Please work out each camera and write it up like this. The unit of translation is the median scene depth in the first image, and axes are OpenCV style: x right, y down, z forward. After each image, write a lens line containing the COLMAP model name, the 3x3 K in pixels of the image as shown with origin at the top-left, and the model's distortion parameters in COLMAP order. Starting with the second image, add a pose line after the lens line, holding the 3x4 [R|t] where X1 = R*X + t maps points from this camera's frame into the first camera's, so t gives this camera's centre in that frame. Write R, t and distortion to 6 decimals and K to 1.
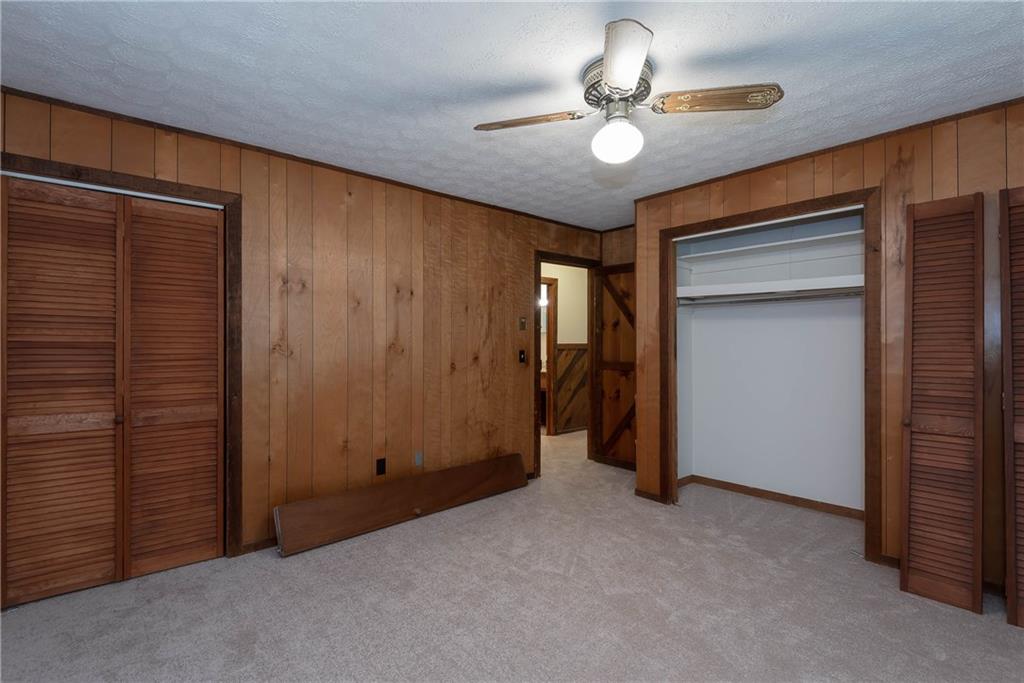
lens RADIAL K [[495.1, 0, 519.3], [0, 495.1, 342.9], [0, 0, 1]] dist [-0.002293, -0.001528]
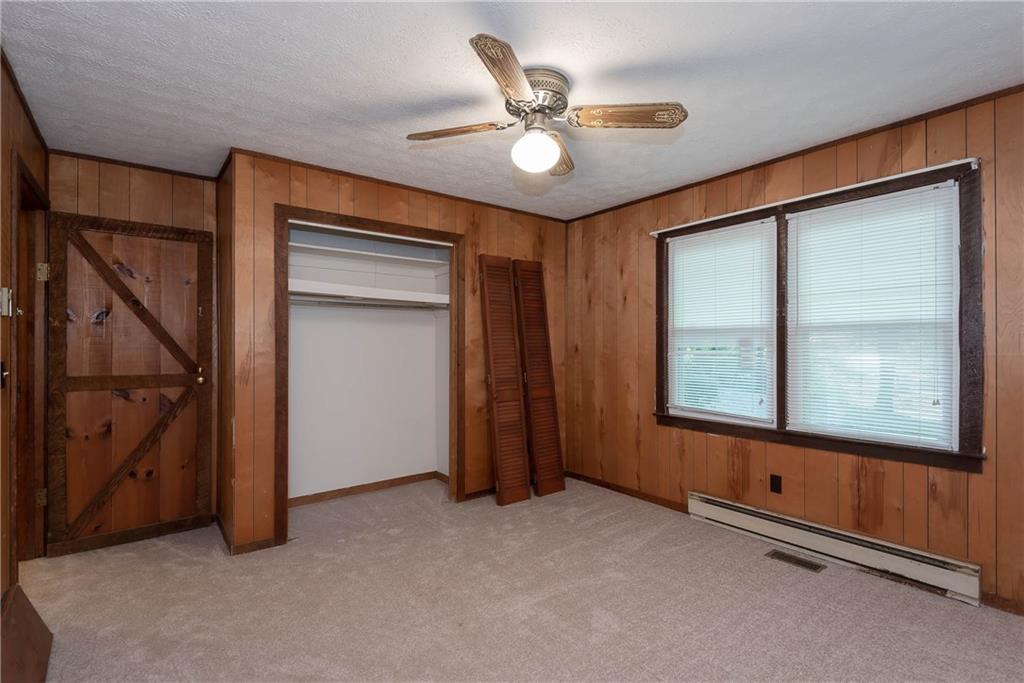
lens RADIAL K [[495.1, 0, 519.3], [0, 495.1, 342.9], [0, 0, 1]] dist [-0.002293, -0.001528]
pose [[0.022169, 0.003335, 0.999749, -0.562369], [-0.001975, 0.999993, -0.003293, -0.002373], [-0.999752, -0.001901, 0.022175, 0.660946]]
